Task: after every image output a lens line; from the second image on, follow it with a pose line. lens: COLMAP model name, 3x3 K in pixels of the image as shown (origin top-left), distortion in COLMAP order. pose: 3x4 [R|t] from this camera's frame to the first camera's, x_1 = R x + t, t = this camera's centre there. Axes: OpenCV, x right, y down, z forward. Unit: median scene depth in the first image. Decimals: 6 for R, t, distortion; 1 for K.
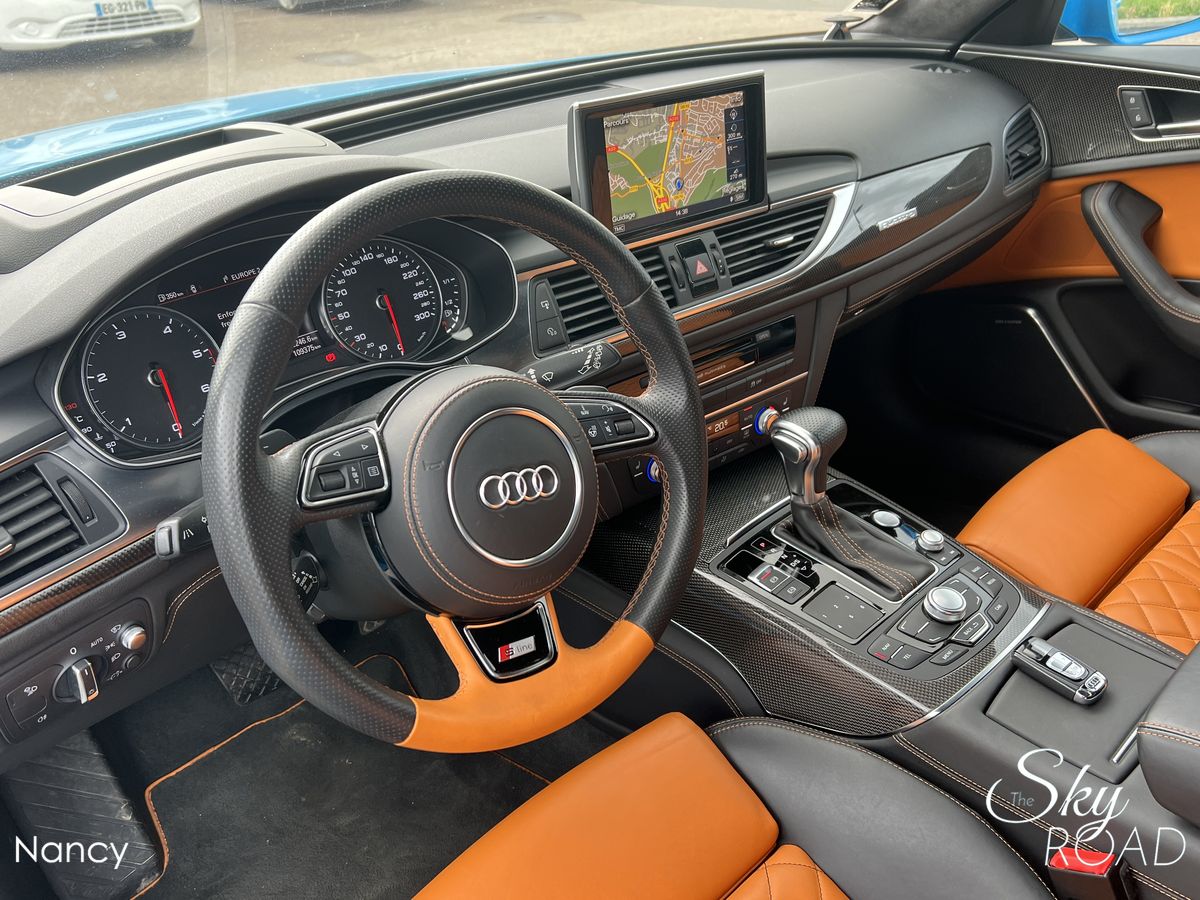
lens RADIAL K [[1019.9, 0, 594.7], [0, 1019.9, 460.5], [0, 0, 1]] dist [0.051393, -0.063468]
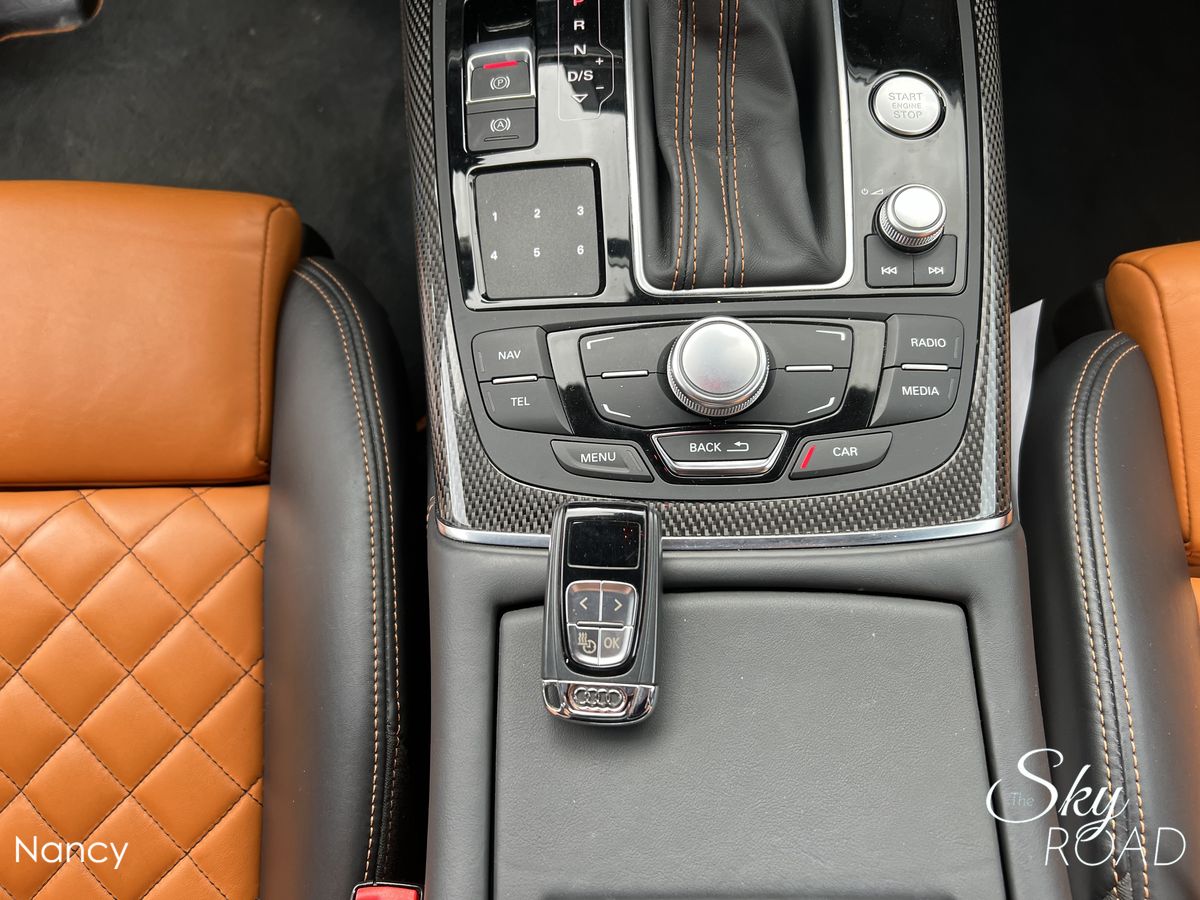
lens RADIAL K [[940.5, 0, 593.8], [0, 940.5, 452.7], [0, 0, 1]] dist [0.001501, -0.010695]
pose [[0.724534, 0.640555, -0.254439, 0.403115], [-0.332373, 0.648114, 0.685183, -0.068479], [0.603803, -0.411870, 0.682484, 0.676638]]
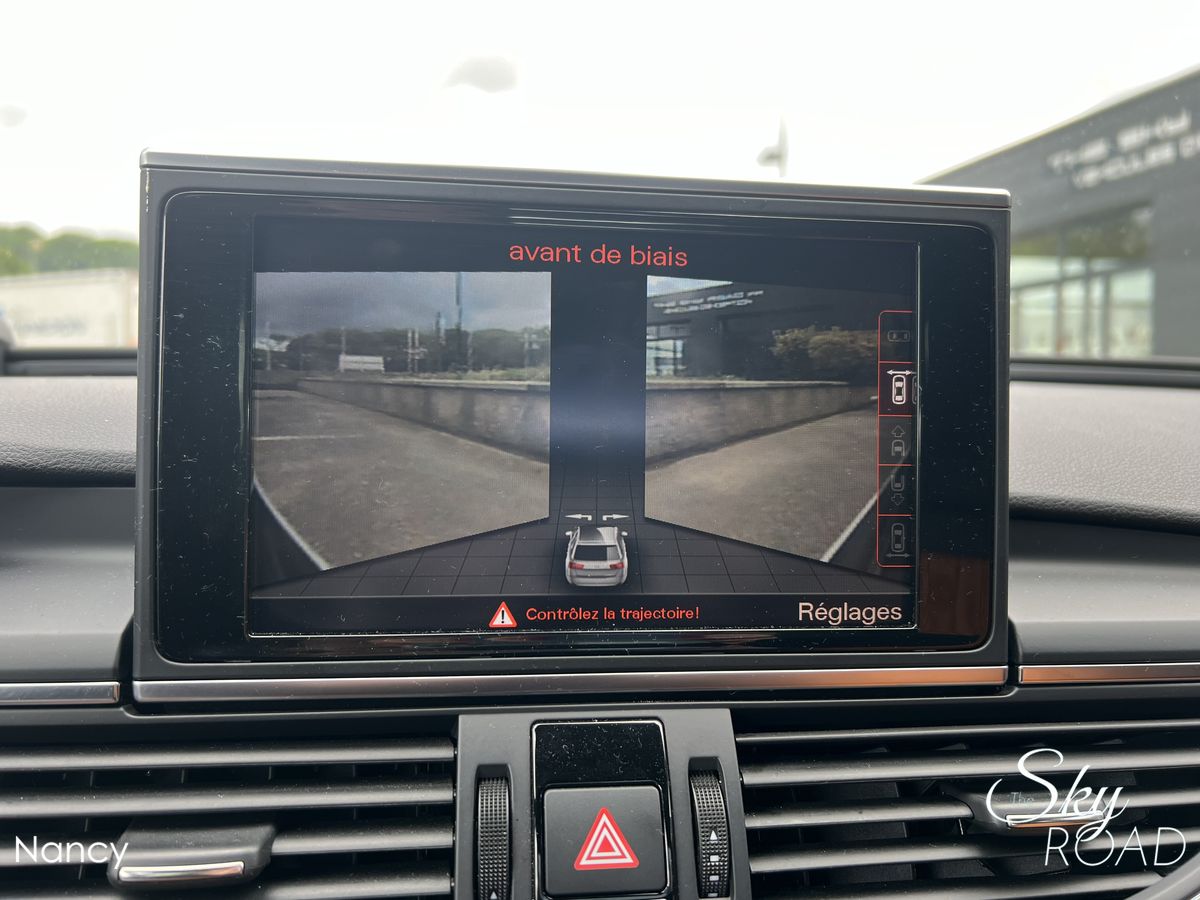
lens RADIAL K [[940.5, 0, 593.8], [0, 940.5, 452.7], [0, 0, 1]] dist [0.001501, -0.010695]
pose [[0.865294, 0.101722, -0.490834, 0.205944], [-0.290155, 0.900113, -0.324973, -0.203063], [0.408749, 0.423615, 0.808378, 0.793217]]
